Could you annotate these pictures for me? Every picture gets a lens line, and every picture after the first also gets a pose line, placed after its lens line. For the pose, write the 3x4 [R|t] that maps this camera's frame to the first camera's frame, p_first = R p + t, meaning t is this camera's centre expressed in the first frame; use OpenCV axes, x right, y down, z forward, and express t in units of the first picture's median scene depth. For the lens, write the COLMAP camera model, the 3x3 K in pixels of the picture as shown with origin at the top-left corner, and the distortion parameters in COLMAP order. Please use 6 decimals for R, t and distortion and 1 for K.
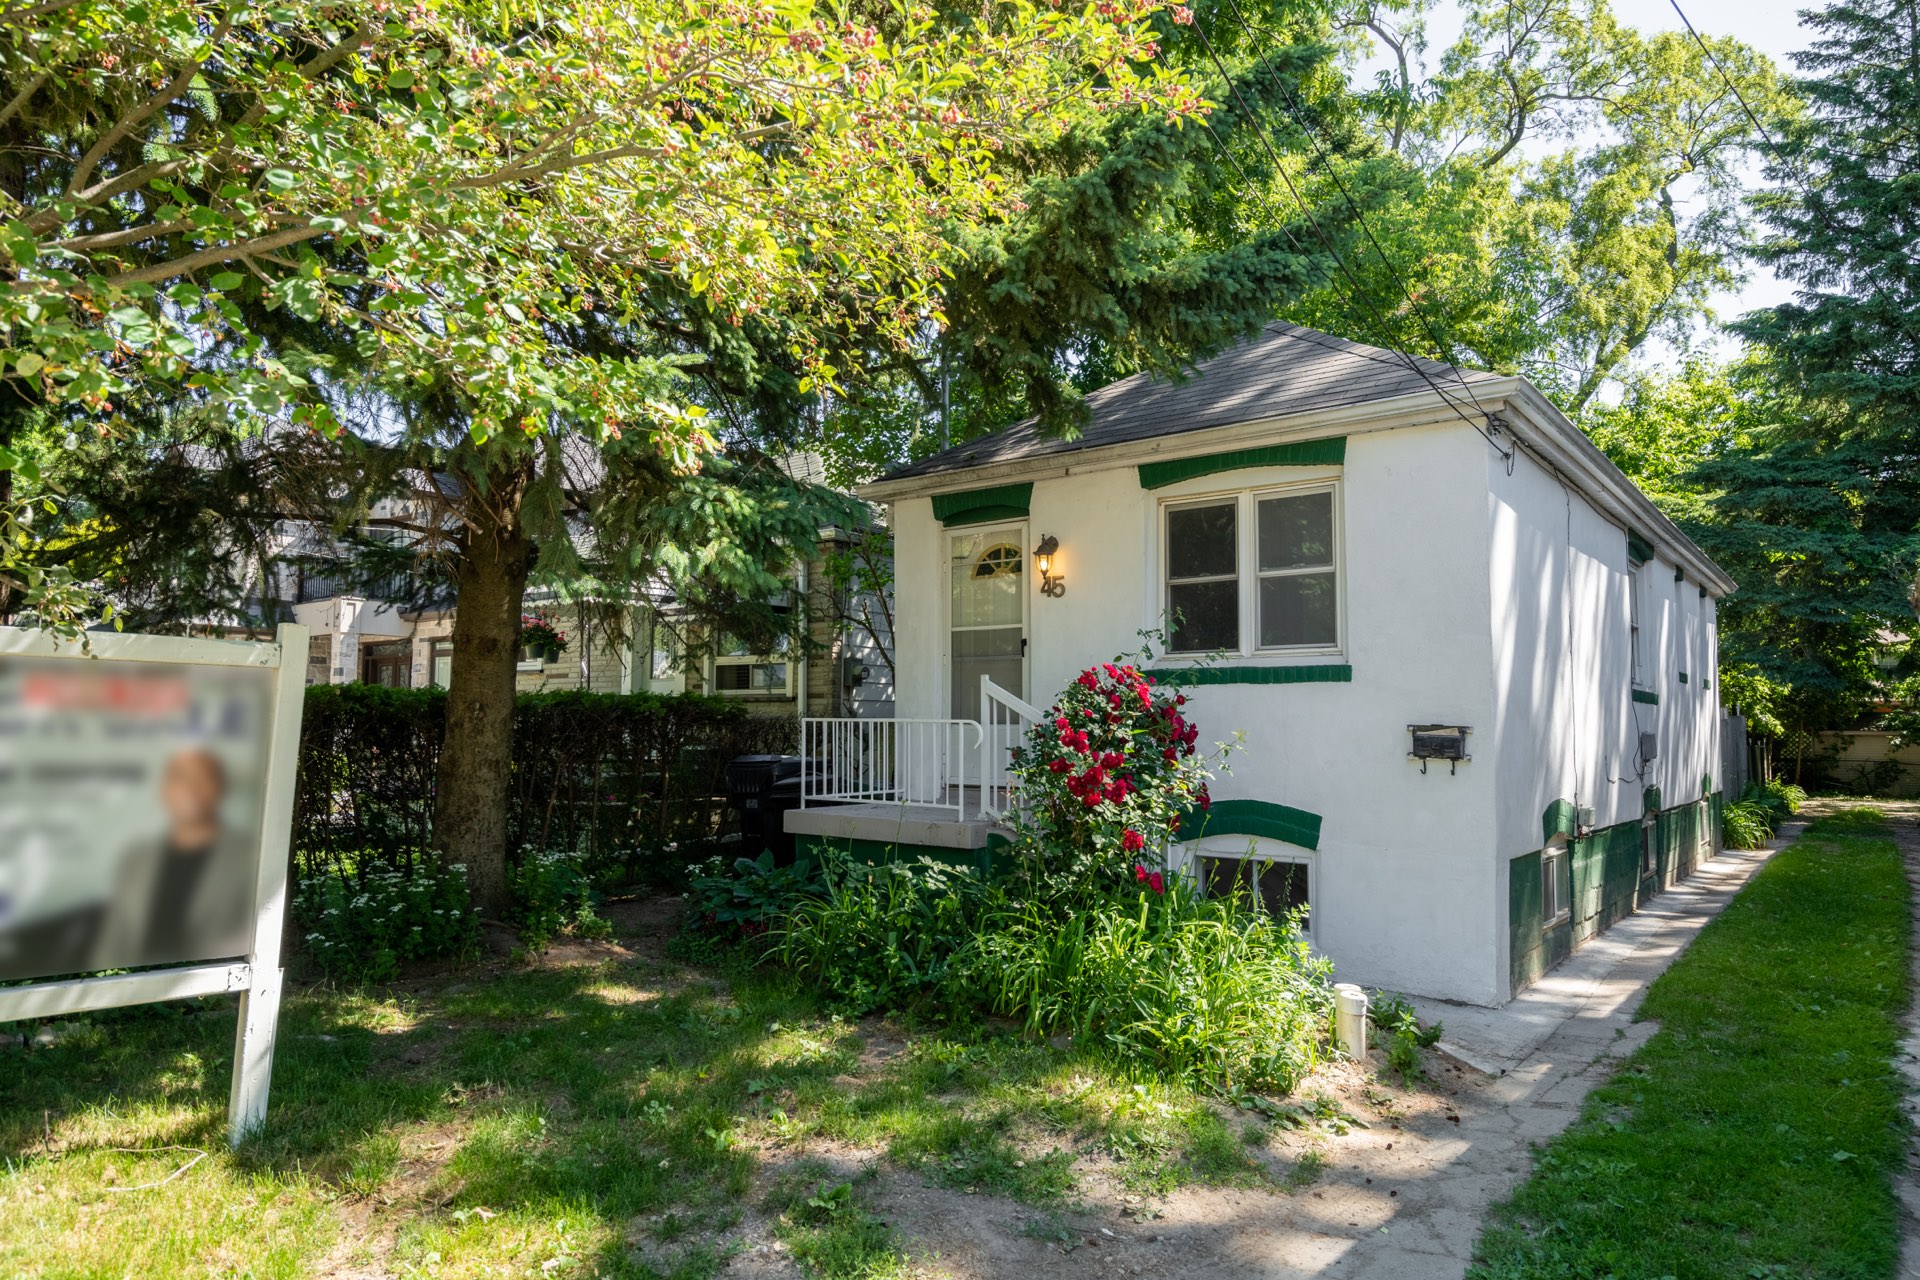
lens RADIAL K [[1191.0, 0, 947.5], [0, 1191.0, 652.3], [0, 0, 1]] dist [-0.020878, -0.001035]
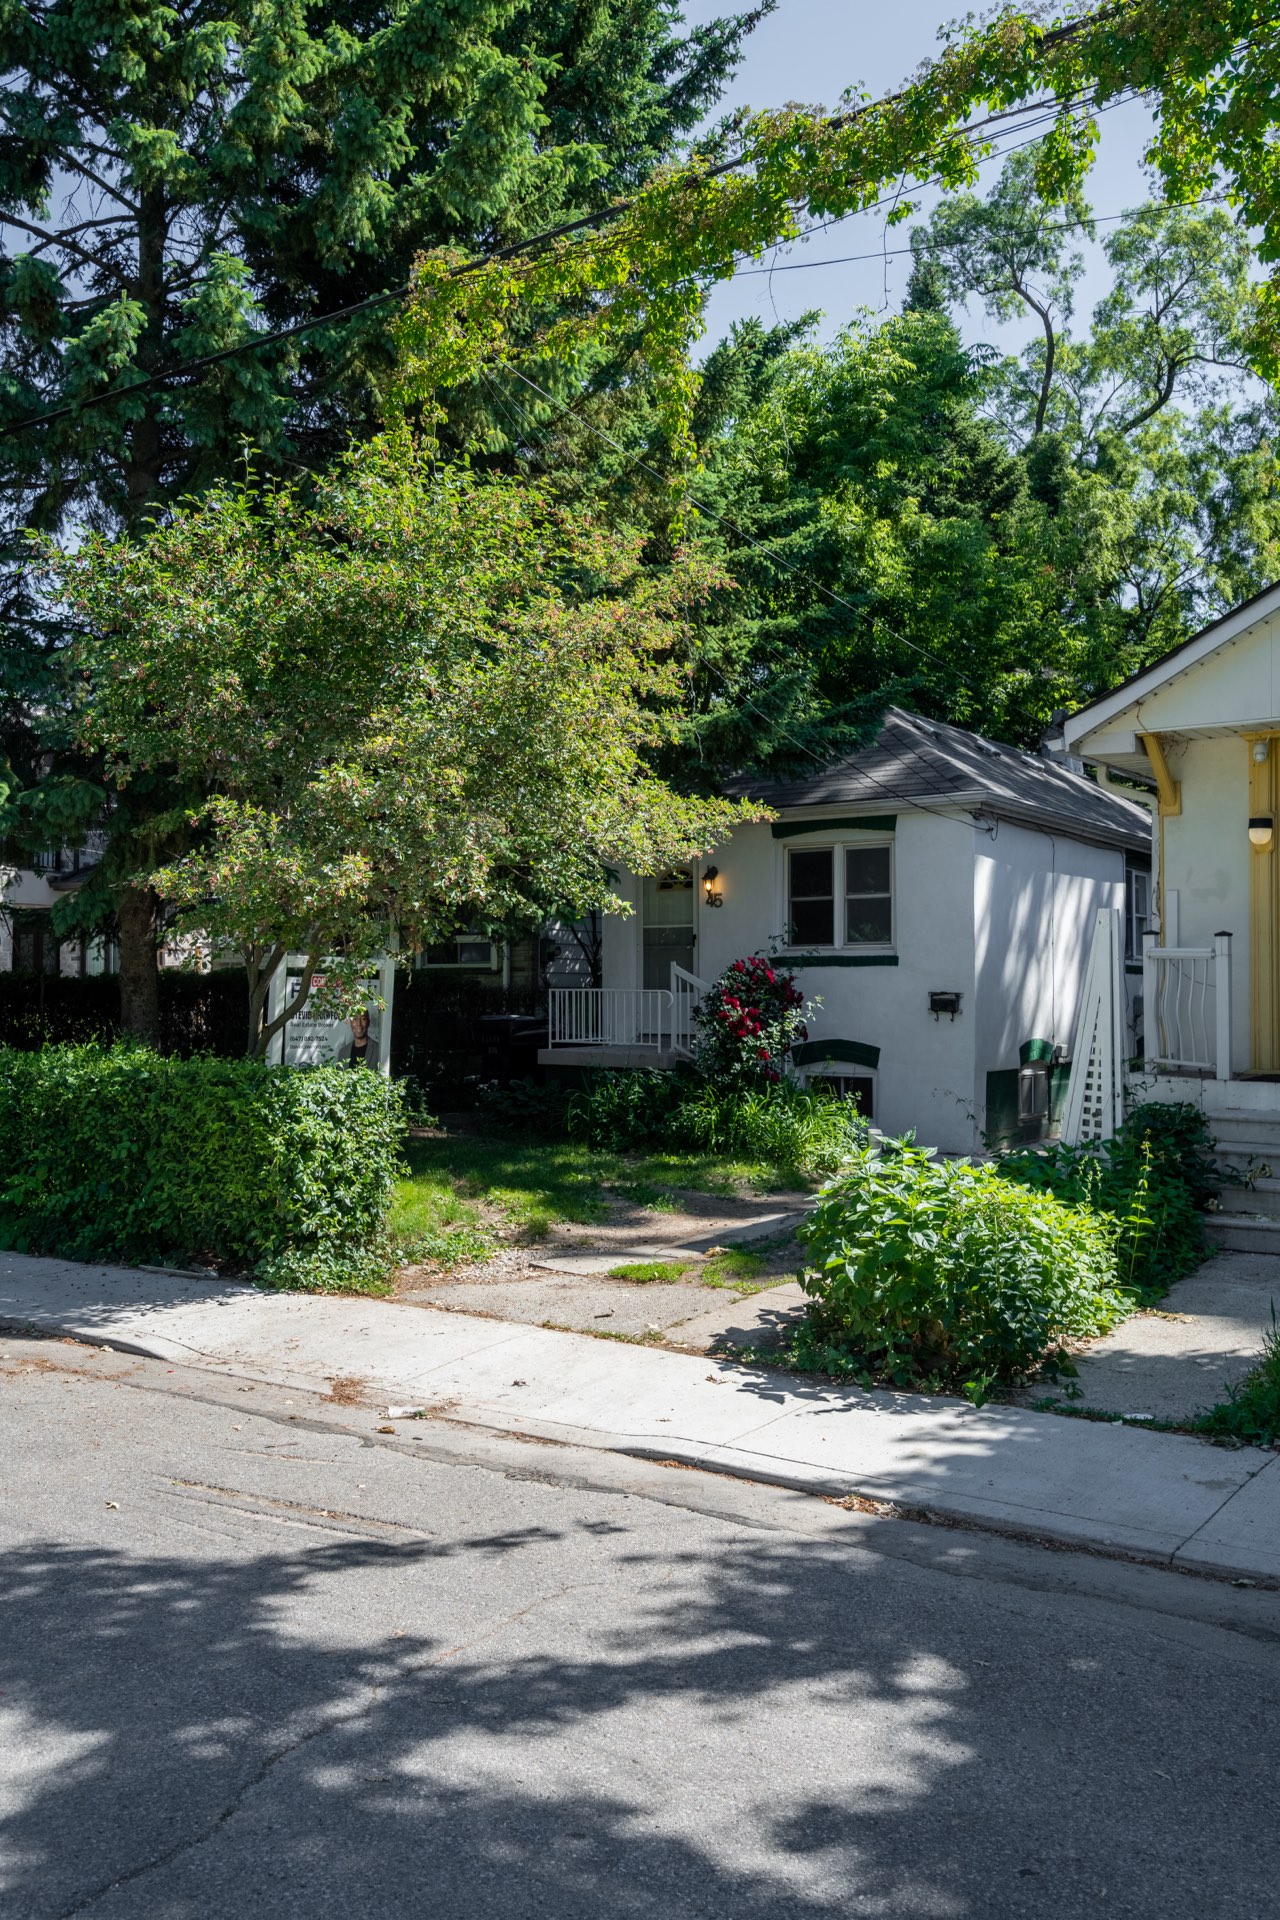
lens RADIAL K [[1625.8, 0, 644.4], [0, 1625.8, 960.0], [0, 0, 1]] dist [0.000727, 0.001869]
pose [[0.997789, -0.002439, 0.066415, -0.146211], [-0.000408, 0.999082, 0.042834, -0.073239], [-0.066458, -0.042766, 0.996872, -1.122295]]
